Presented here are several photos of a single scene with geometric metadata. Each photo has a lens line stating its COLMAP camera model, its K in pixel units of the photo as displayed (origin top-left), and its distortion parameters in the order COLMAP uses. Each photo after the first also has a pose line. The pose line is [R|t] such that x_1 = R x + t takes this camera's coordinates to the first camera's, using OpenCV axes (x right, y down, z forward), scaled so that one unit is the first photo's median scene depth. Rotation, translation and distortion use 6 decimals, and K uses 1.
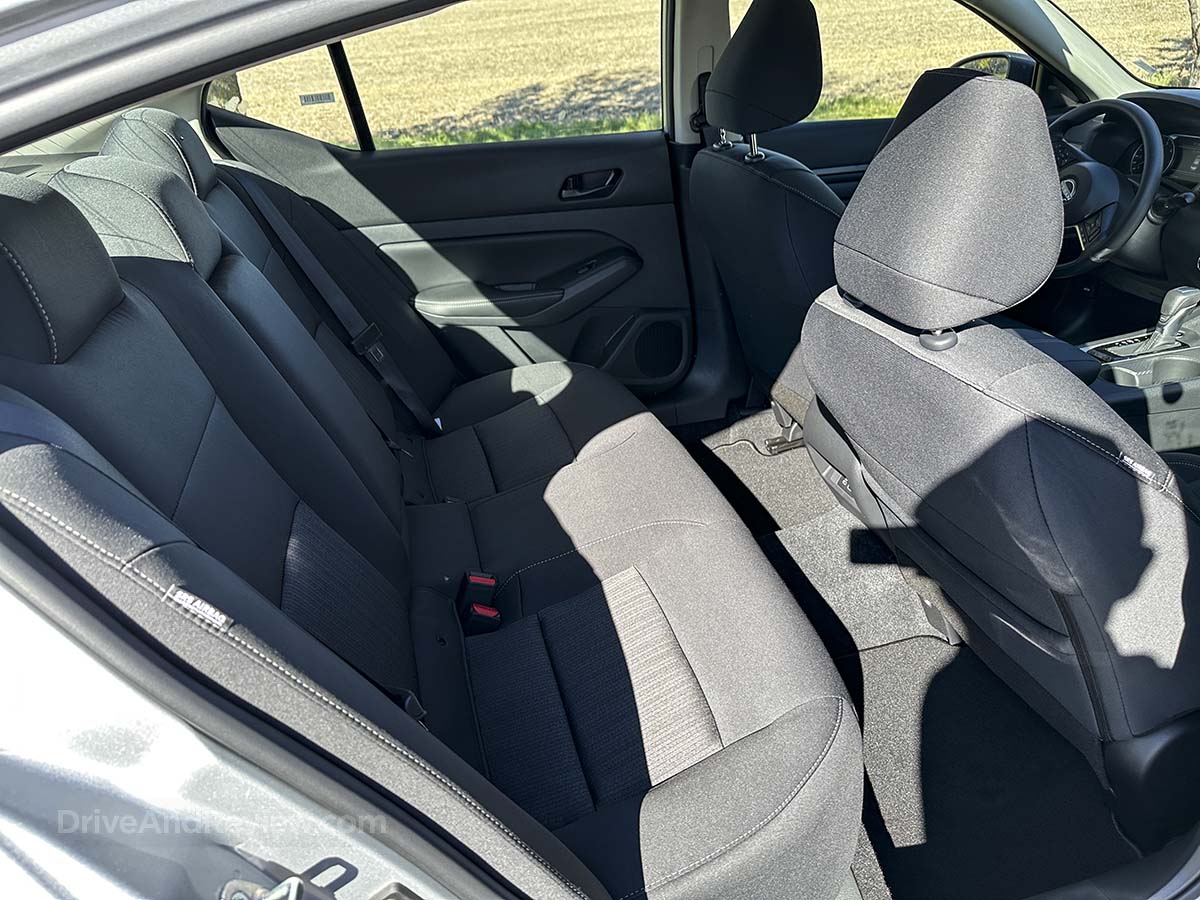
lens RADIAL K [[868.7, 0, 584.0], [0, 868.7, 452.9], [0, 0, 1]] dist [-0.002680, -0.030245]
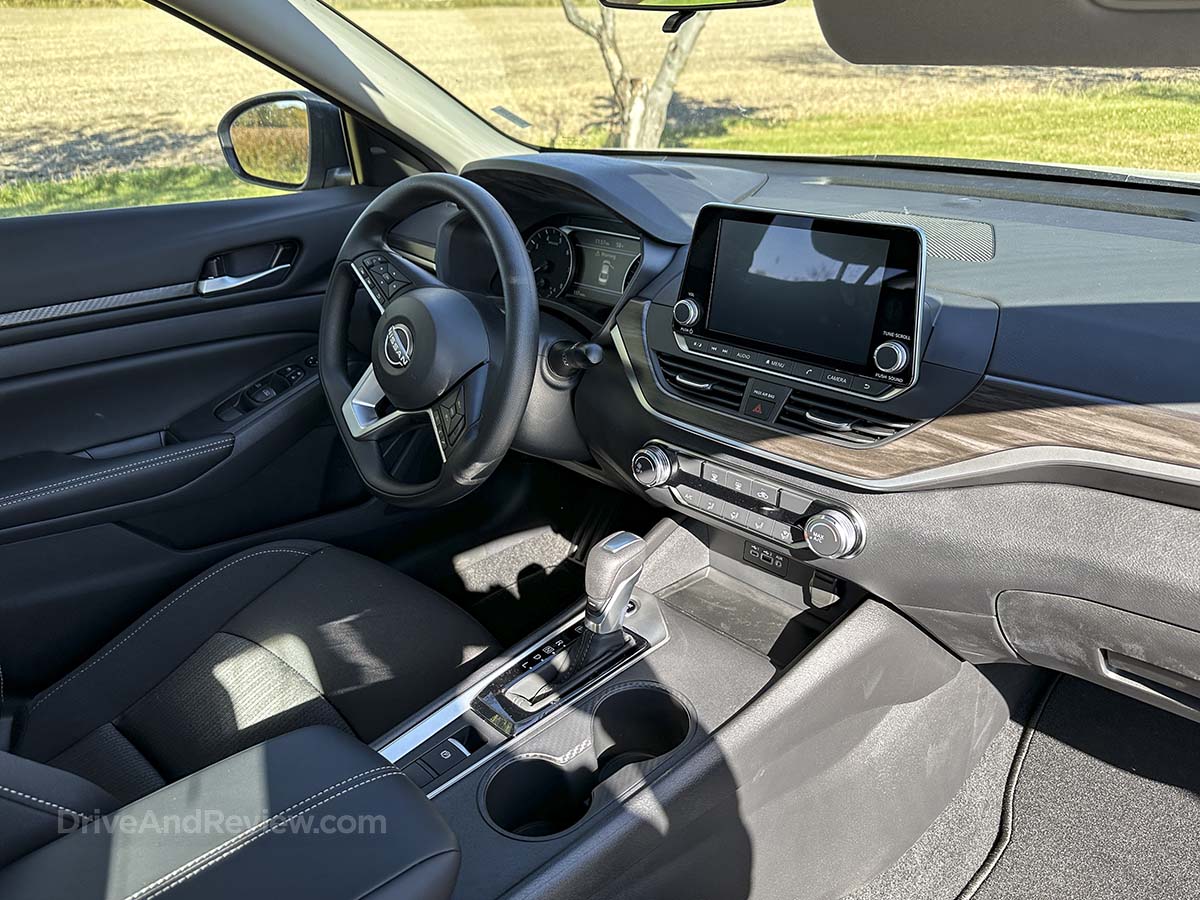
lens RADIAL K [[900.0, 0, 600.0], [0, 900.0, 450.0], [0, 0, 1]] dist [0.006767, -0.011788]
pose [[0.855851, -0.165900, 0.489893, 0.052912], [0.201207, 0.979347, -0.019860, -0.028396], [-0.476481, 0.115567, 0.871556, 0.064515]]
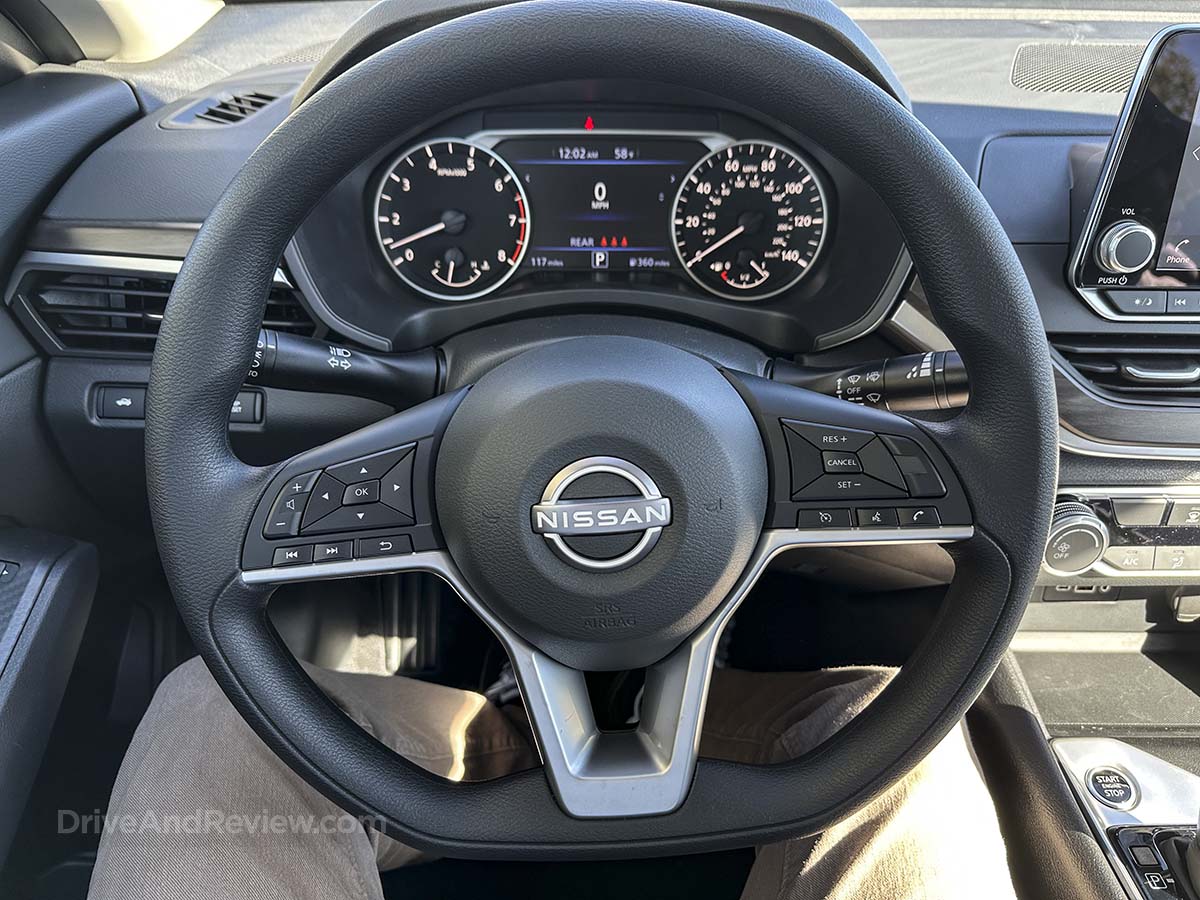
lens RADIAL K [[868.7, 0, 584.0], [0, 868.7, 452.9], [0, 0, 1]] dist [-0.002680, -0.030245]
pose [[0.244967, -0.453779, 0.856782, 0.055475], [0.425363, 0.844418, 0.325612, -0.052135], [-0.871239, 0.284679, 0.399876, 0.127362]]
